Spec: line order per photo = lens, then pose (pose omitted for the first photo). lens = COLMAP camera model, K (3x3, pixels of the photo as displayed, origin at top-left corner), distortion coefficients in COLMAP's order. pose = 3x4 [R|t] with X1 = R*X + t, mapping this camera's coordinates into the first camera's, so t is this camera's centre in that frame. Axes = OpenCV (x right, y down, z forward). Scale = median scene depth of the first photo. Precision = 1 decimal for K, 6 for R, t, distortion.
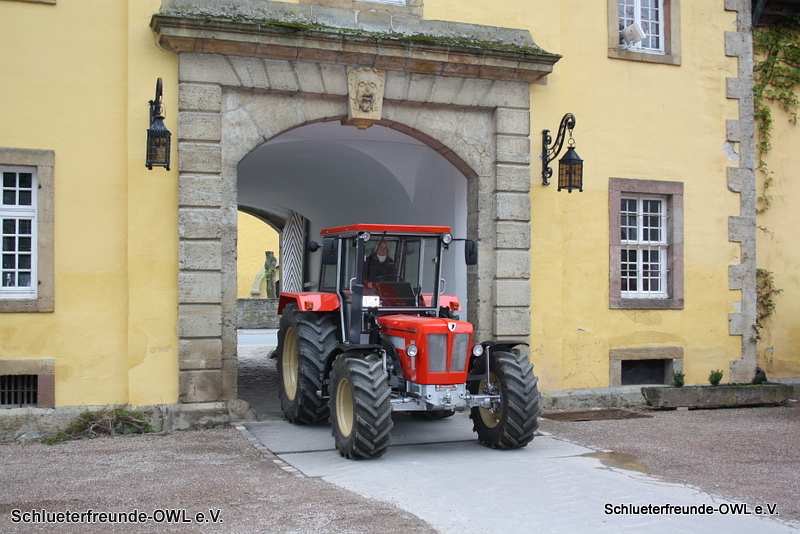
lens RADIAL K [[907.3, 0, 370.9], [0, 907.3, 277.9], [0, 0, 1]] dist [-0.053022, 0.000000]
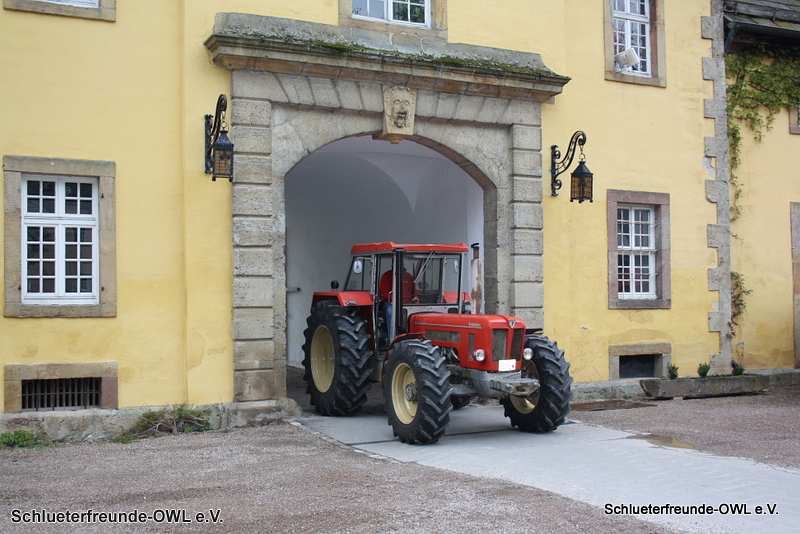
lens RADIAL K [[907.3, 0, 401.7], [0, 907.3, 275.0], [0, 0, 1]] dist [-0.053022, 0.000000]
pose [[0.992648, -0.005309, 0.120923, -0.127745], [0.006210, 0.999956, -0.007076, -0.000737], [-0.120880, 0.007775, 0.992637, -0.063199]]
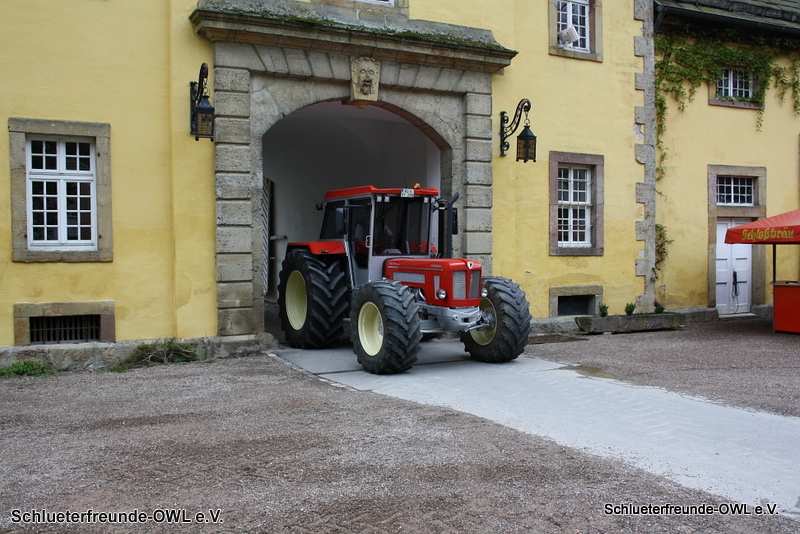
lens RADIAL K [[770.3, 0, 397.4], [0, 770.3, 273.7], [0, 0, 1]] dist [-0.085524, 0.000000]
pose [[0.990254, -0.009919, 0.138923, -0.102838], [0.002287, 0.998484, 0.054991, 0.000057], [-0.139258, -0.054137, 0.988775, -0.031994]]
